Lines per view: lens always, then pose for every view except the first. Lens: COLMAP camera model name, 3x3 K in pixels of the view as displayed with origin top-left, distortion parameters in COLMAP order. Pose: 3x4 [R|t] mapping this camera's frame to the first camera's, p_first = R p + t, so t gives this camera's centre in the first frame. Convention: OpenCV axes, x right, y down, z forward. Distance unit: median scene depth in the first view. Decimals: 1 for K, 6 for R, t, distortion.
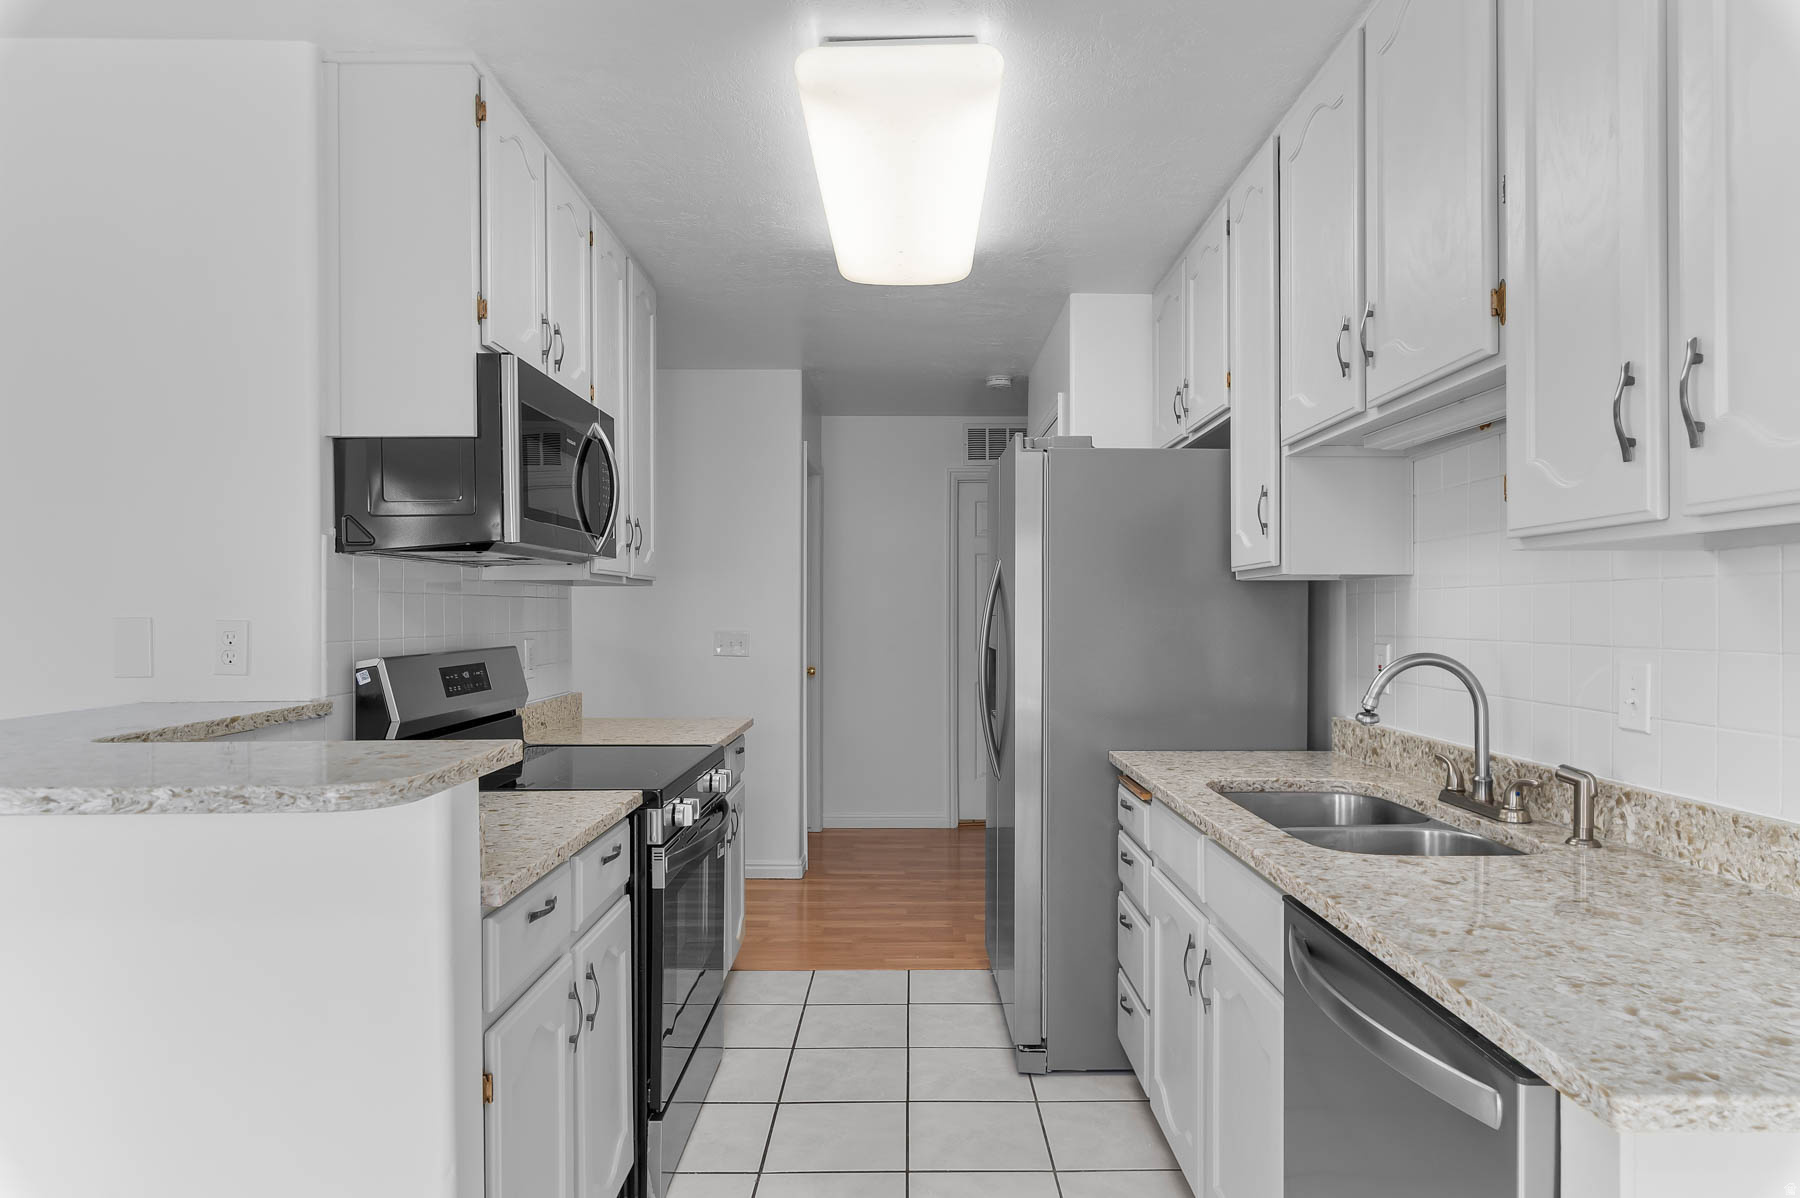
lens RADIAL K [[1041.5, 0, 900.0], [0, 1041.5, 599.0], [0, 0, 1]] dist [-0.004362, -0.000856]
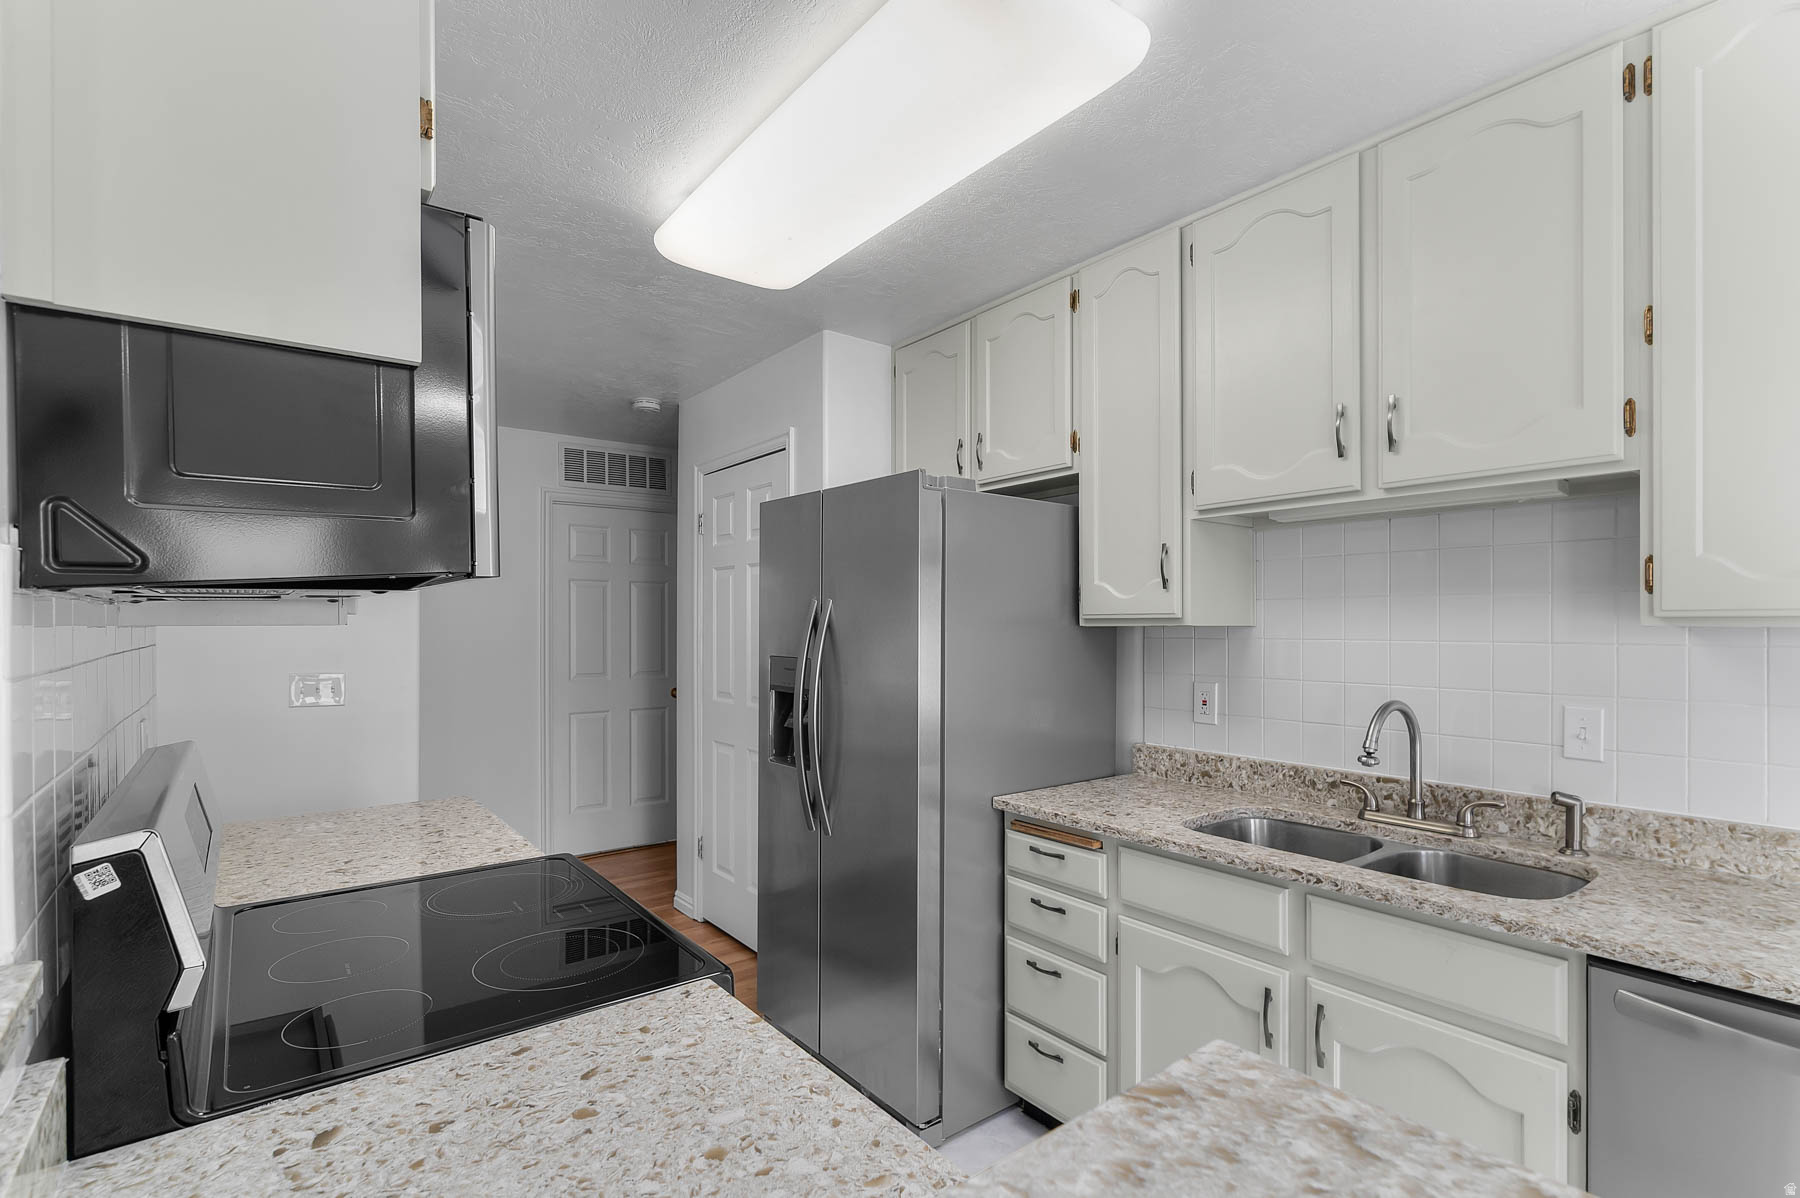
lens RADIAL K [[851.3, 0, 907.1], [0, 851.3, 617.1], [0, 0, 1]] dist [-0.002880, 0.000256]
pose [[0.781676, 0.004991, 0.623665, -0.630468], [-0.009420, 0.999948, 0.003804, -0.049591], [-0.623614, -0.008848, 0.781683, 0.695271]]
